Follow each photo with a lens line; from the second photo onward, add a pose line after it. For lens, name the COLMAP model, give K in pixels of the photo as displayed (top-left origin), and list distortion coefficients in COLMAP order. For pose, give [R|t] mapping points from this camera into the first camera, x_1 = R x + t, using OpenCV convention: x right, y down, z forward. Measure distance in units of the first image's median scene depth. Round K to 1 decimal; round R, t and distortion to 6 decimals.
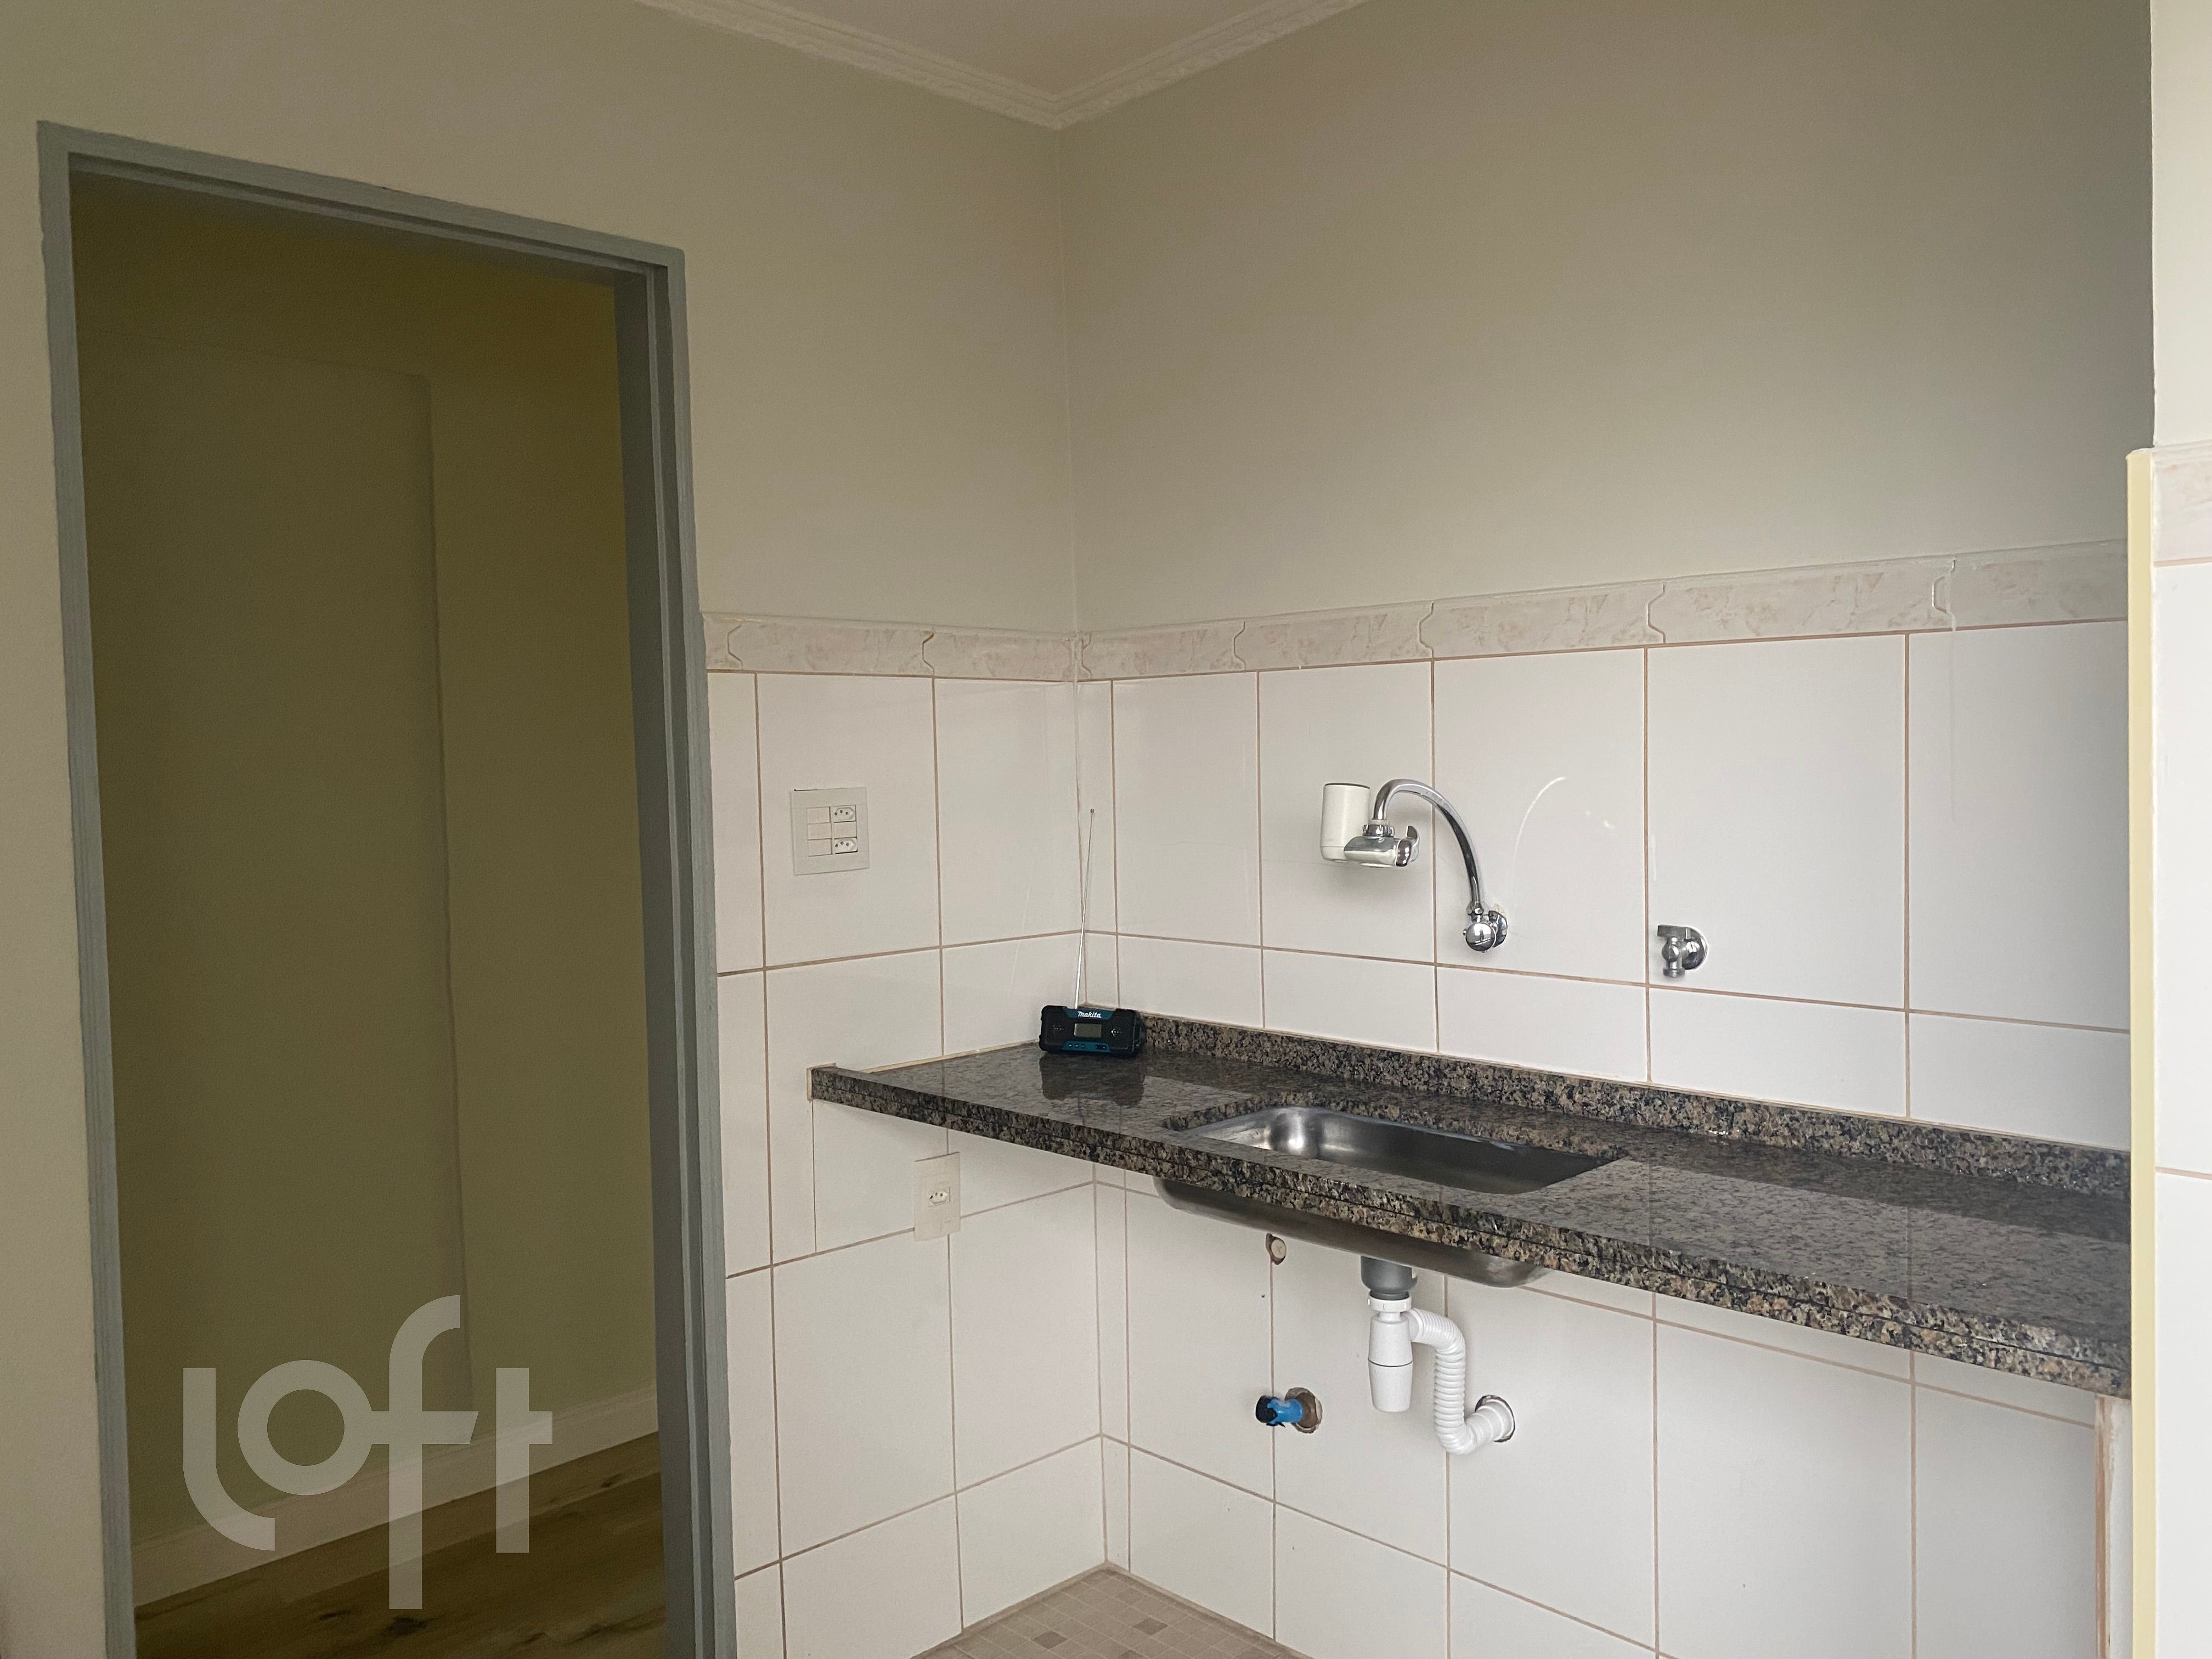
lens RADIAL K [[1672.5, 0, 1106.0], [0, 1672.5, 829.5], [0, 0, 1]] dist [-0.043120, -0.003027]
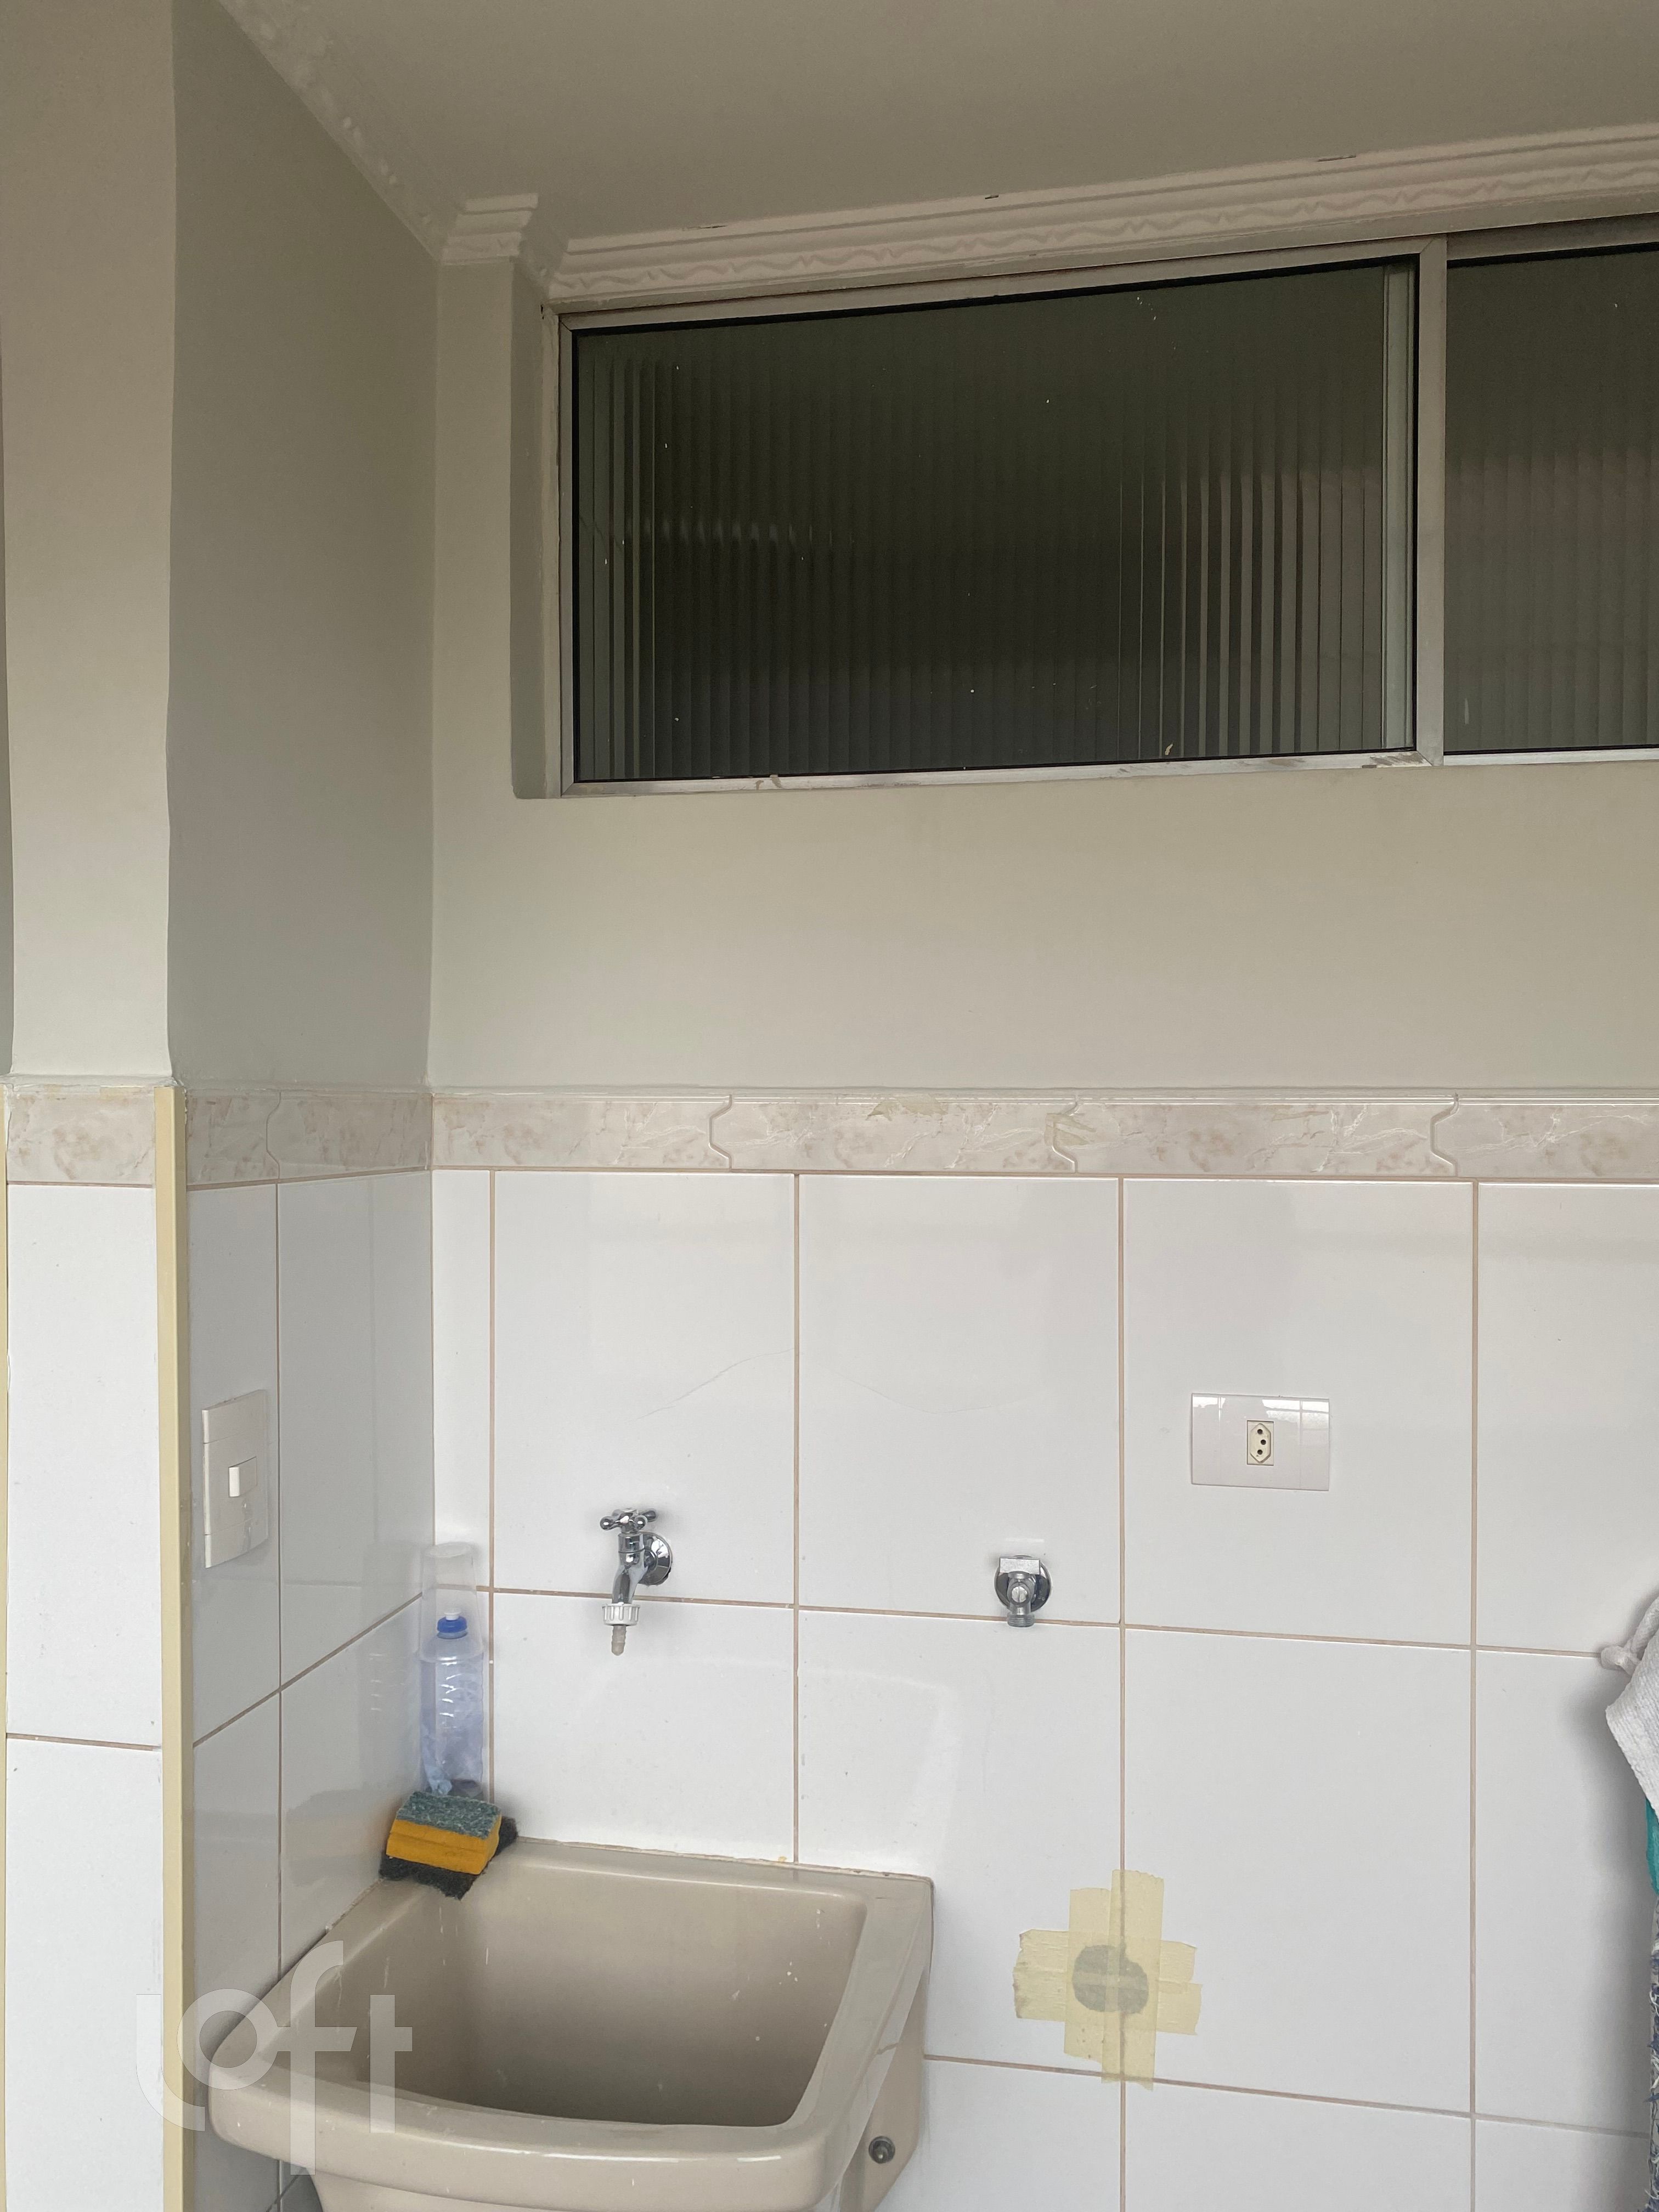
lens RADIAL K [[1984.2, 0, 829.5], [0, 1984.2, 1106.0], [0, 0, 1]] dist [0.000303, 0.000569]
pose [[0.824353, 0.089231, 0.558998, -0.222115], [-0.011352, 0.989905, -0.141275, -0.007438], [-0.565962, 0.110115, 0.817045, 0.236223]]
